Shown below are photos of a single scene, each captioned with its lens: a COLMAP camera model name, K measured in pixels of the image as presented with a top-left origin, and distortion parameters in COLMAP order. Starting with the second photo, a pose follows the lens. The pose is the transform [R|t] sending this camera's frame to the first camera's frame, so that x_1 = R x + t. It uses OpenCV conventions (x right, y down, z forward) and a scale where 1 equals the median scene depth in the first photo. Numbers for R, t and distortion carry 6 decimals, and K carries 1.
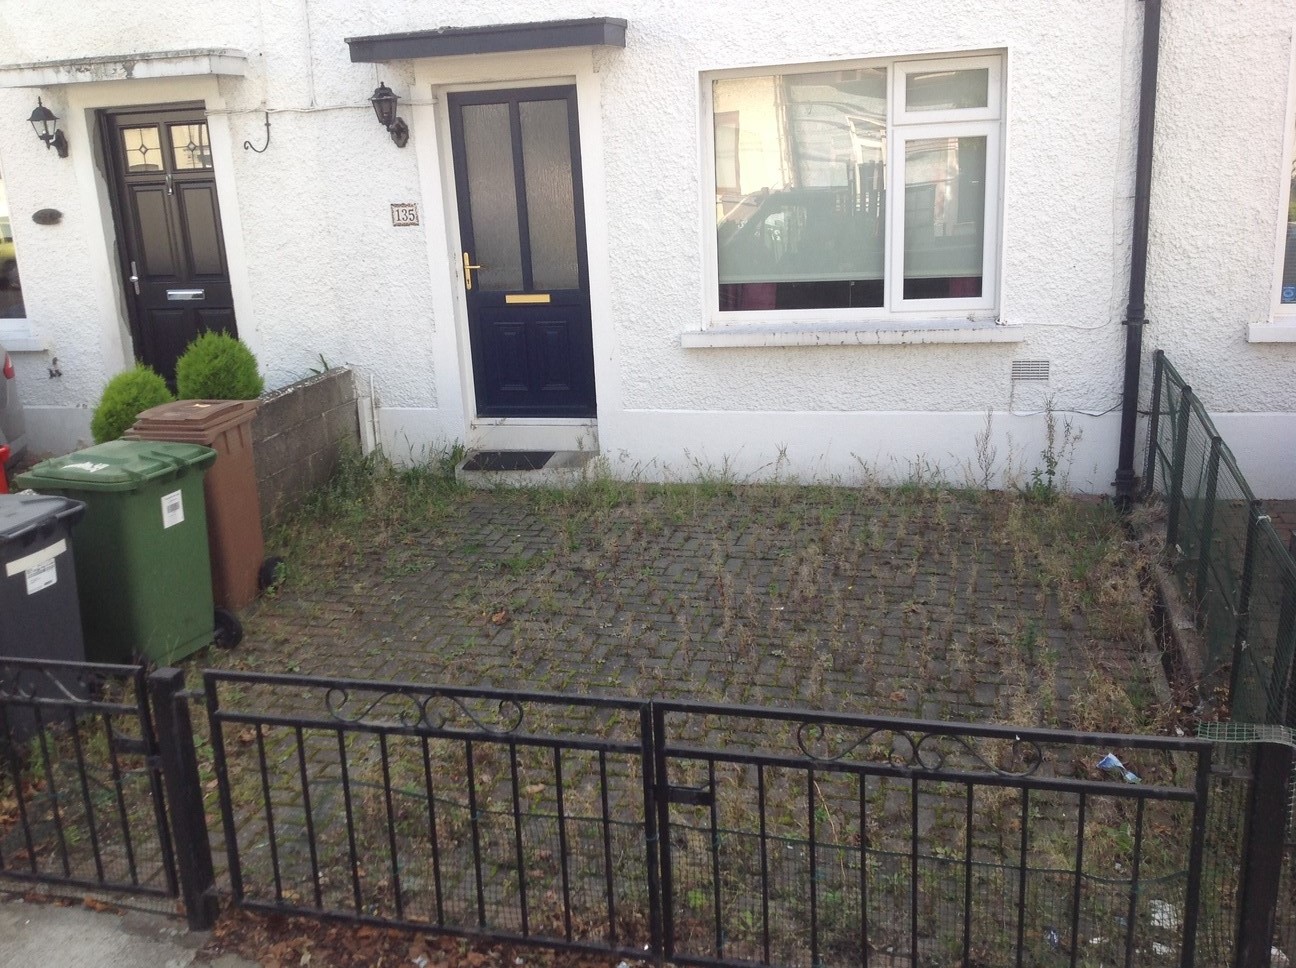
lens RADIAL K [[1293.1, 0, 647.9], [0, 1293.1, 487.9], [0, 0, 1]] dist [-0.011059, 0.000000]
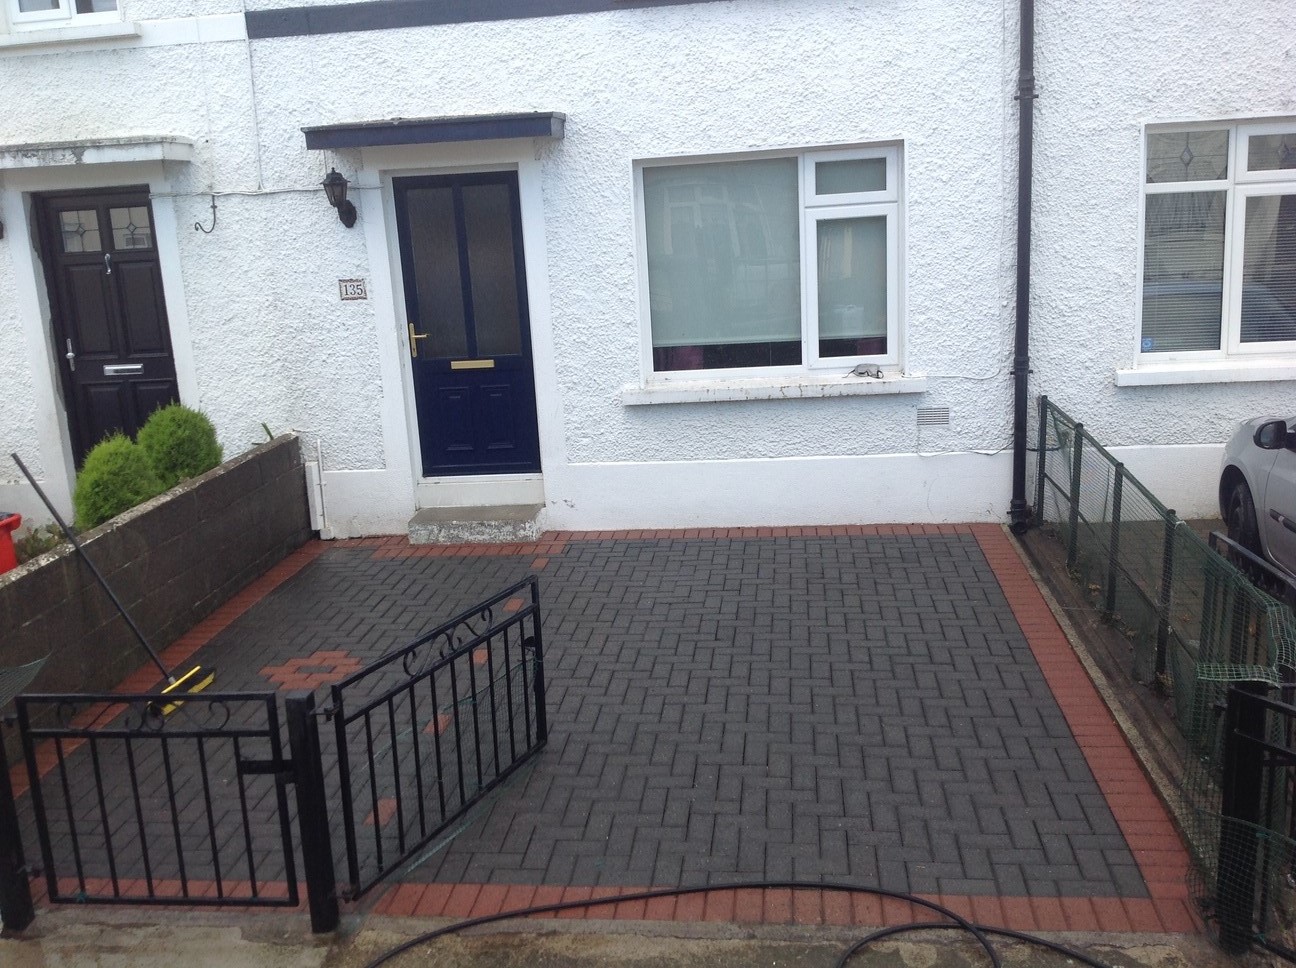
lens RADIAL K [[1293.1, 0, 646.0], [0, 1293.1, 481.5], [0, 0, 1]] dist [-0.011059, 0.000000]
pose [[0.988994, -0.036250, 0.143448, -0.113821], [0.044016, 0.997711, -0.051339, 0.013004], [-0.141258, 0.057088, 0.988325, -0.085991]]
